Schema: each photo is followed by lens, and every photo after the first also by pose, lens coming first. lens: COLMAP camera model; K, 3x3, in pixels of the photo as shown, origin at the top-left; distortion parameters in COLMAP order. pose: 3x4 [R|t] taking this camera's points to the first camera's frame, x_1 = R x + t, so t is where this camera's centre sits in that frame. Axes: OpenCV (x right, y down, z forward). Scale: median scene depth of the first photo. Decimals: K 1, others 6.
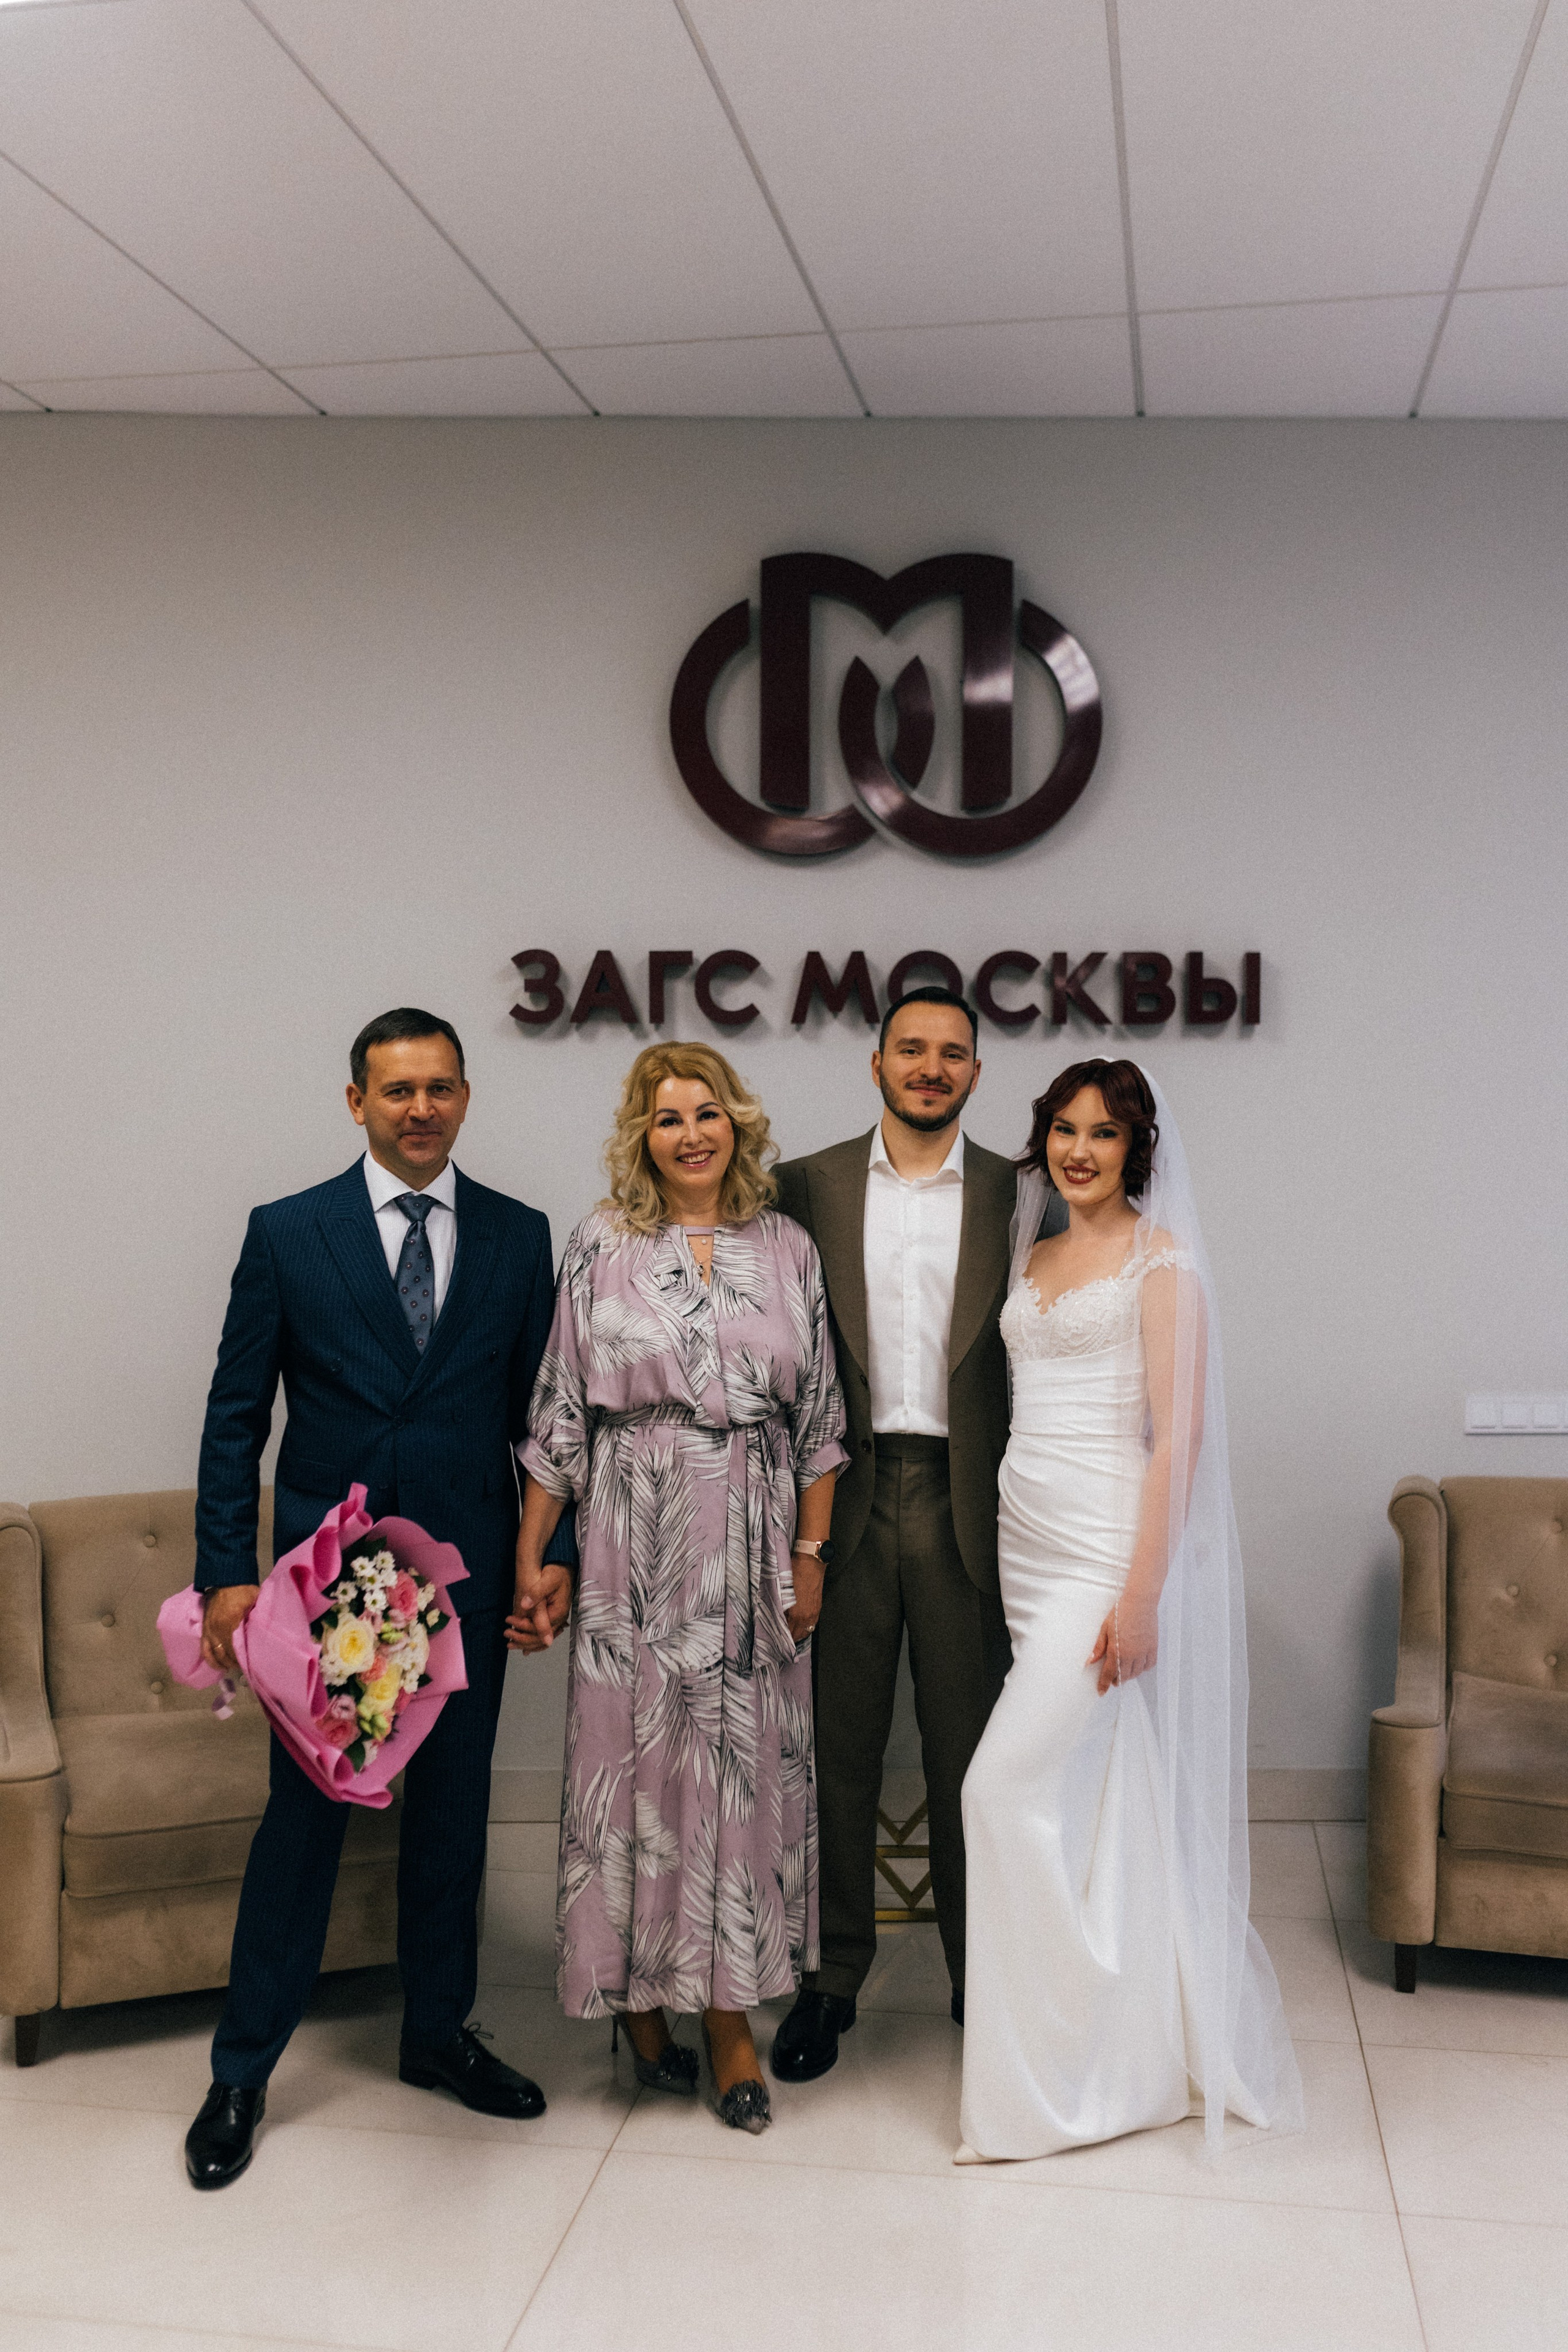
lens RADIAL K [[2192.4, 0, 791.9], [0, 2192.4, 1191.0], [0, 0, 1]] dist [-0.012488, 0.000000]
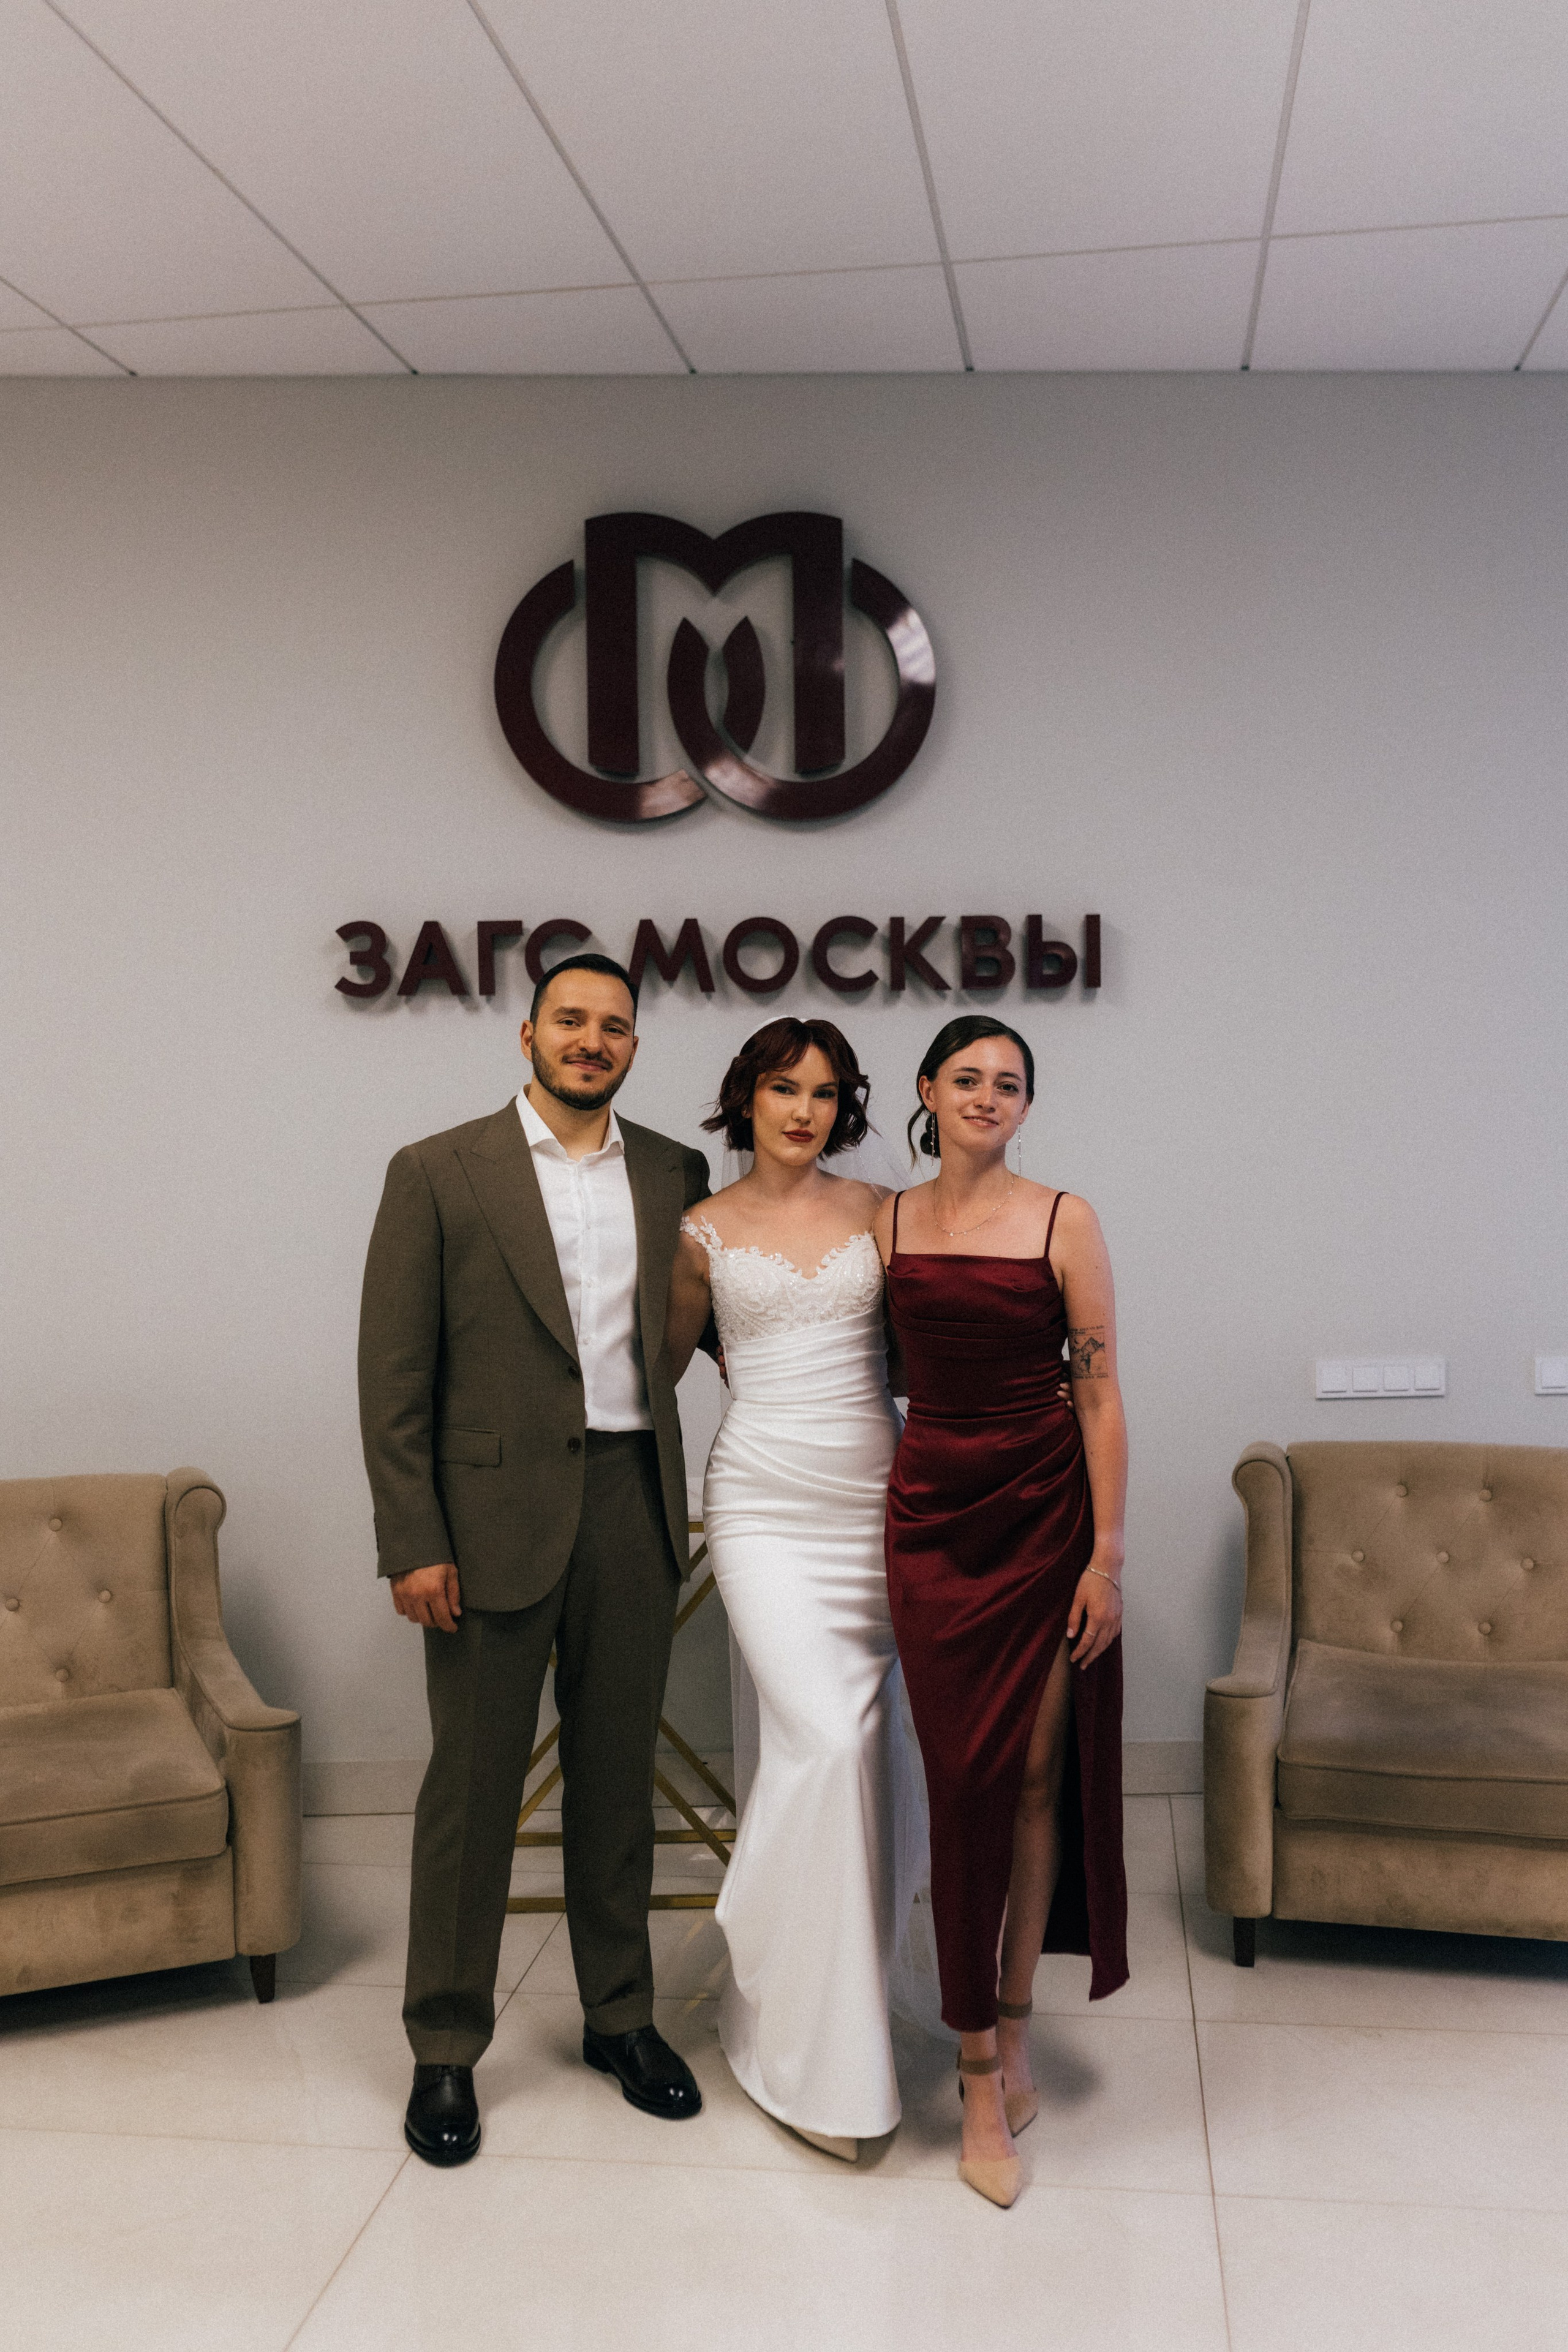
lens RADIAL K [[2192.4, 0, 787.0], [0, 2192.4, 1174.5], [0, 0, 1]] dist [-0.012488, 0.000000]
pose [[0.999508, -0.016107, 0.026906, 0.044878], [0.016066, 0.999869, 0.001718, 0.004214], [-0.026930, -0.001285, 0.999636, 0.017915]]
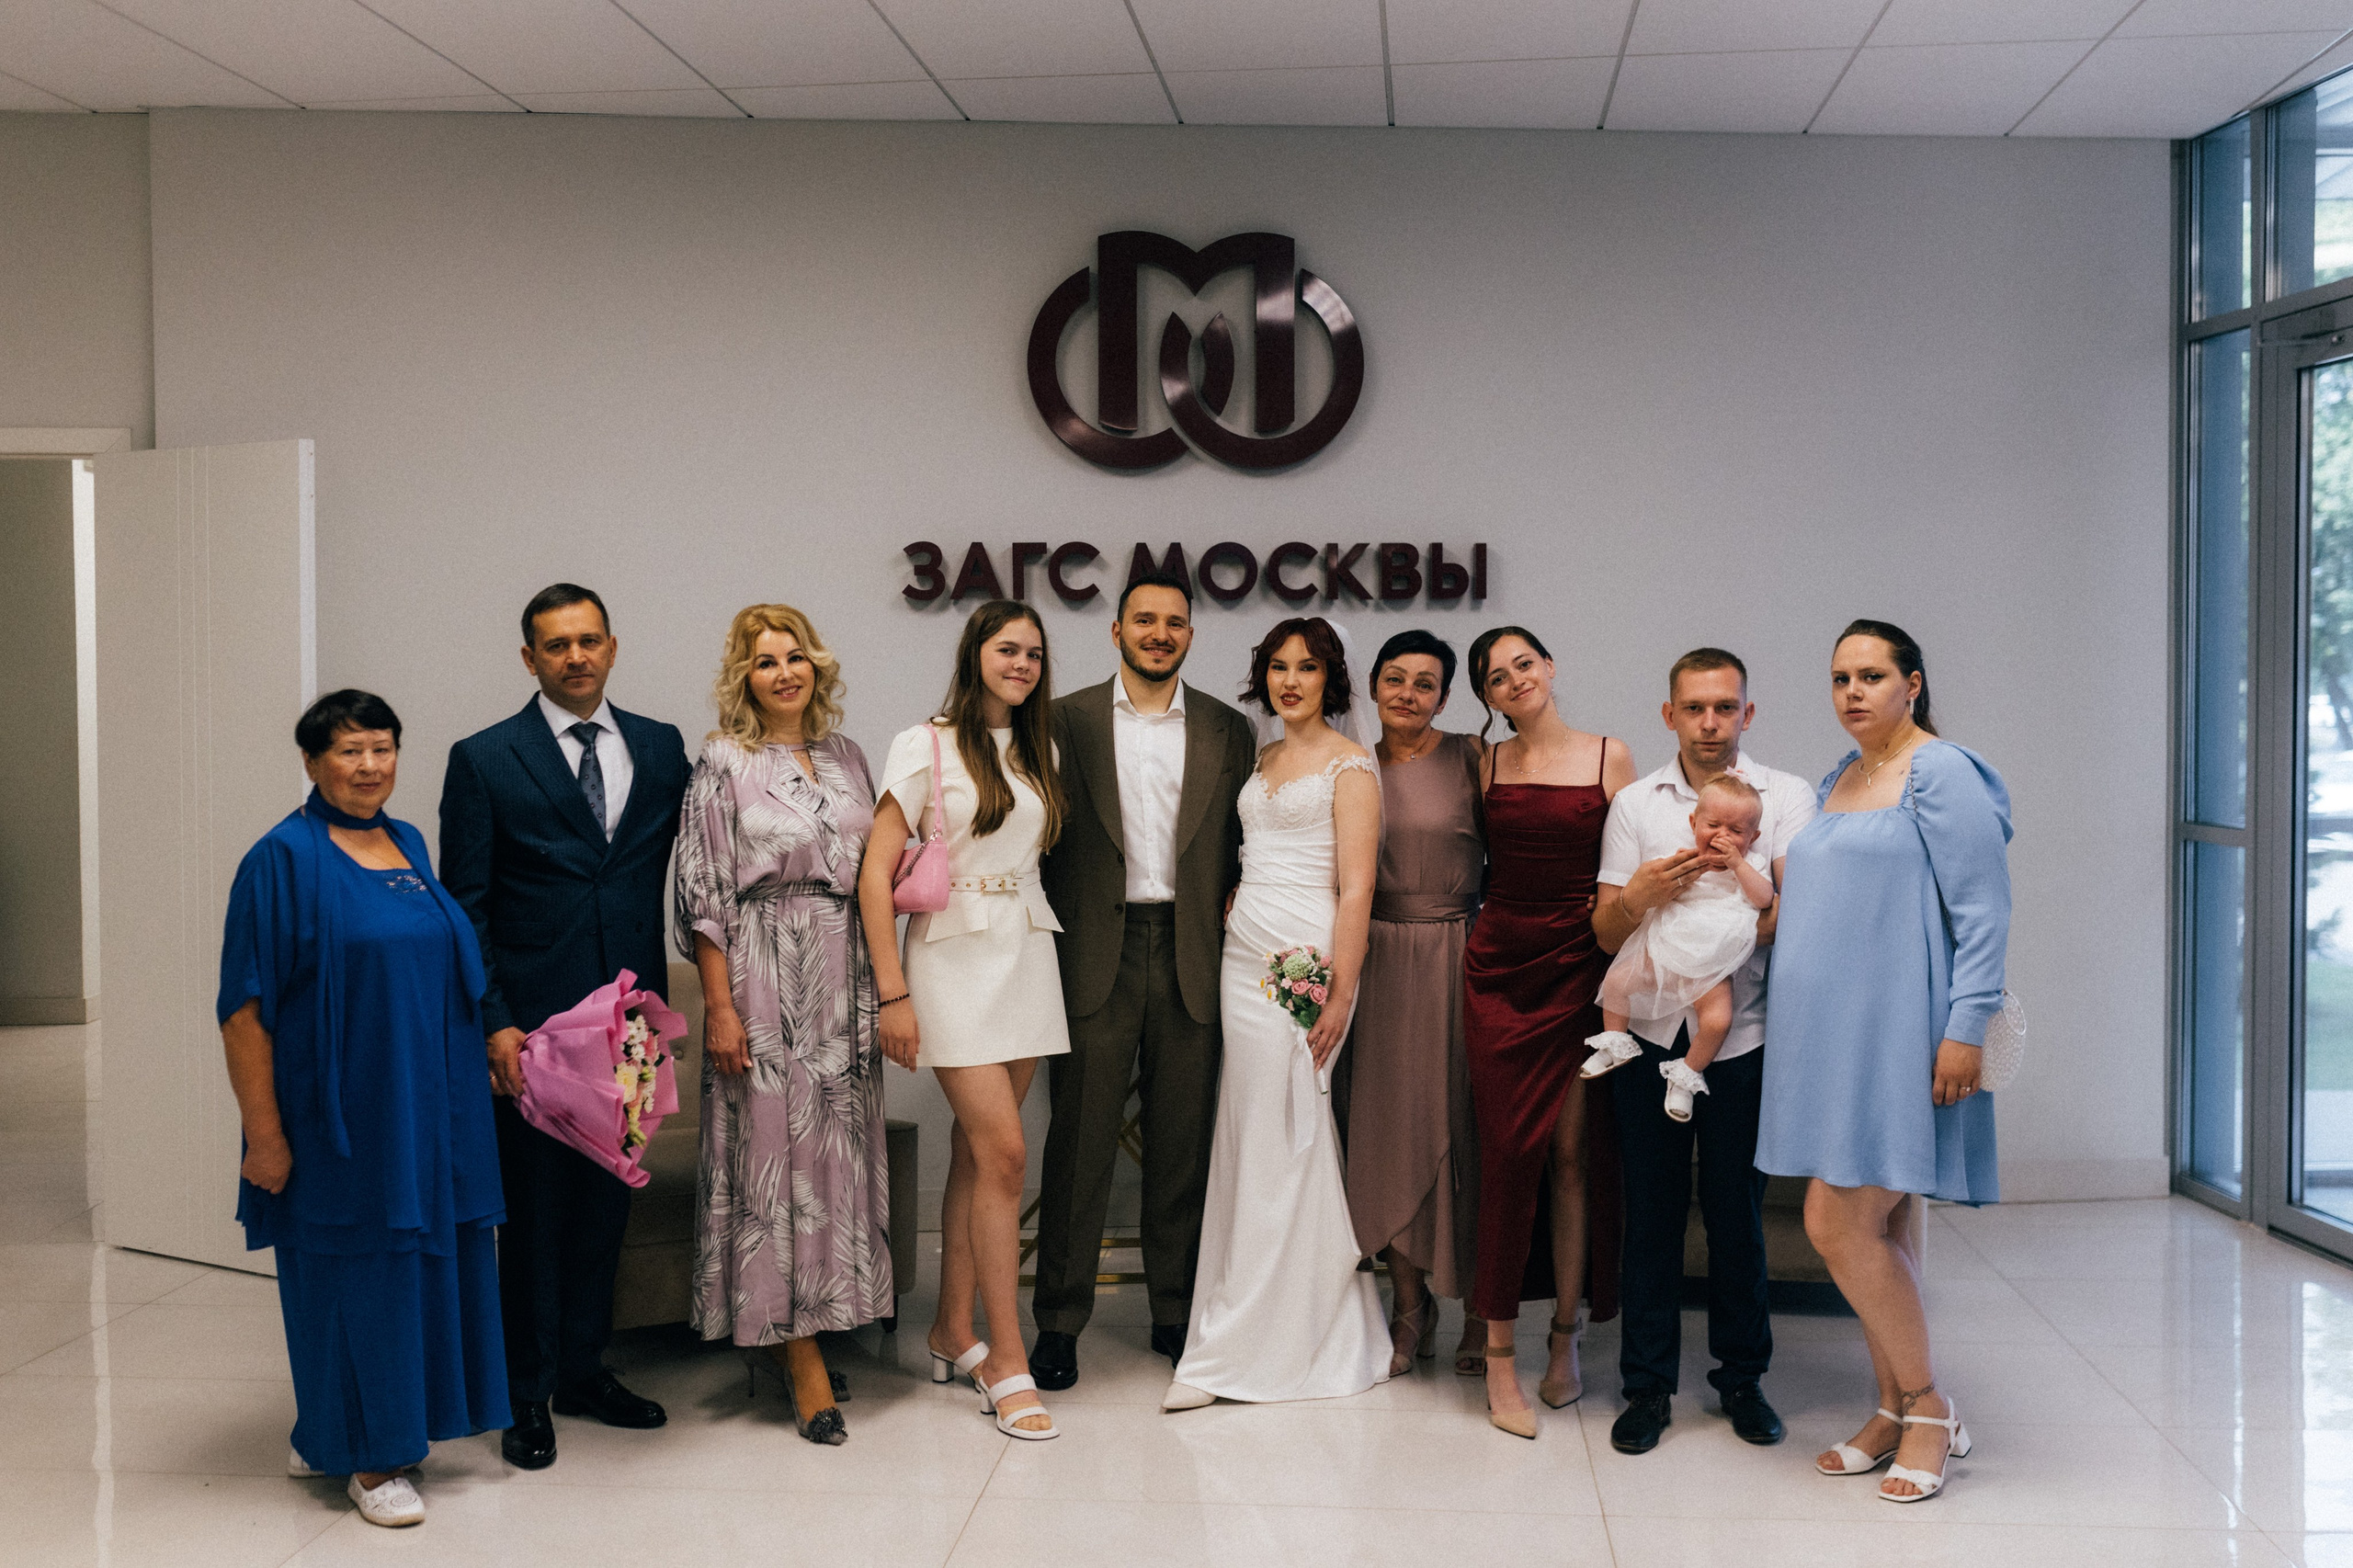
lens RADIAL K [[2162.5, 0, 1193.4], [0, 2162.5, 781.6], [0, 0, 1]] dist [-0.014553, 0.000000]
pose [[0.997234, -0.009157, 0.073759, -0.054212], [0.008171, 0.999873, 0.013654, 0.012792], [-0.073875, -0.013013, 0.997183, -0.262148]]
